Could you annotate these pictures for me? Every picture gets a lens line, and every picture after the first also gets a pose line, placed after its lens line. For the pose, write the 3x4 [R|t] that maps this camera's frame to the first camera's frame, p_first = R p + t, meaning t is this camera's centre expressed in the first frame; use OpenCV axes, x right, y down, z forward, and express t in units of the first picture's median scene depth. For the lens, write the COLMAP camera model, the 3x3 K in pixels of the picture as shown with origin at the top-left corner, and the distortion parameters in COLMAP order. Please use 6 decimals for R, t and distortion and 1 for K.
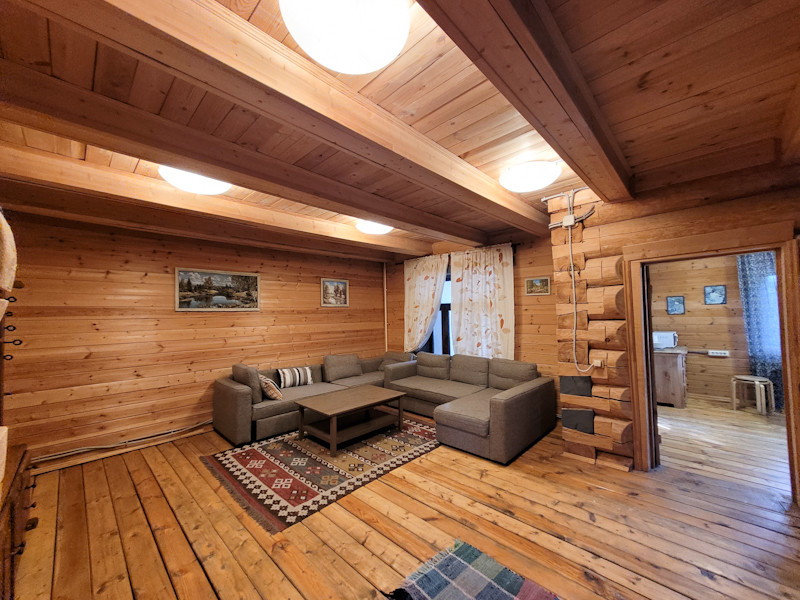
lens RADIAL K [[313.1, 0, 405.7], [0, 313.1, 306.0], [0, 0, 1]] dist [0.012446, -0.001966]
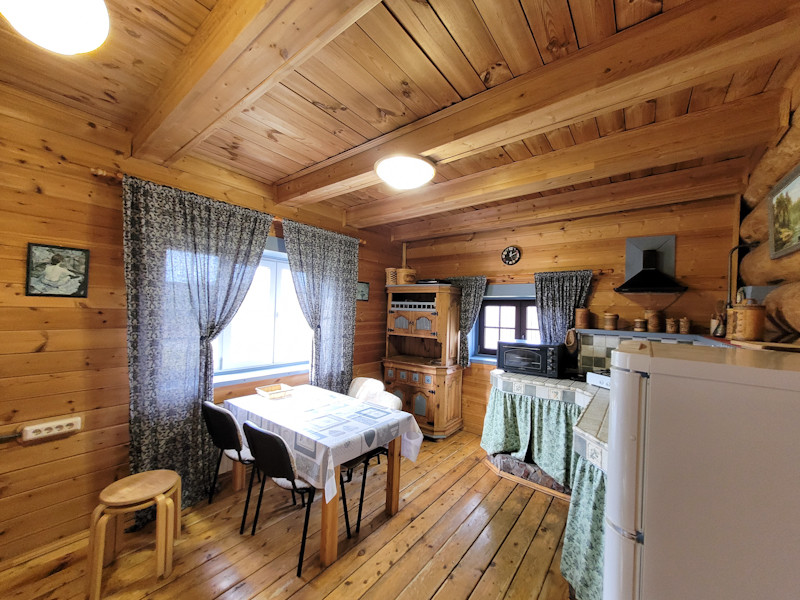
lens RADIAL K [[313.1, 0, 405.7], [0, 313.1, 306.0], [0, 0, 1]] dist [0.012446, -0.001966]
pose [[-0.102613, 0.032285, 0.994197, 0.578214], [-0.053131, 0.997869, -0.037888, -0.001864], [-0.993301, -0.056710, -0.100679, 0.642474]]
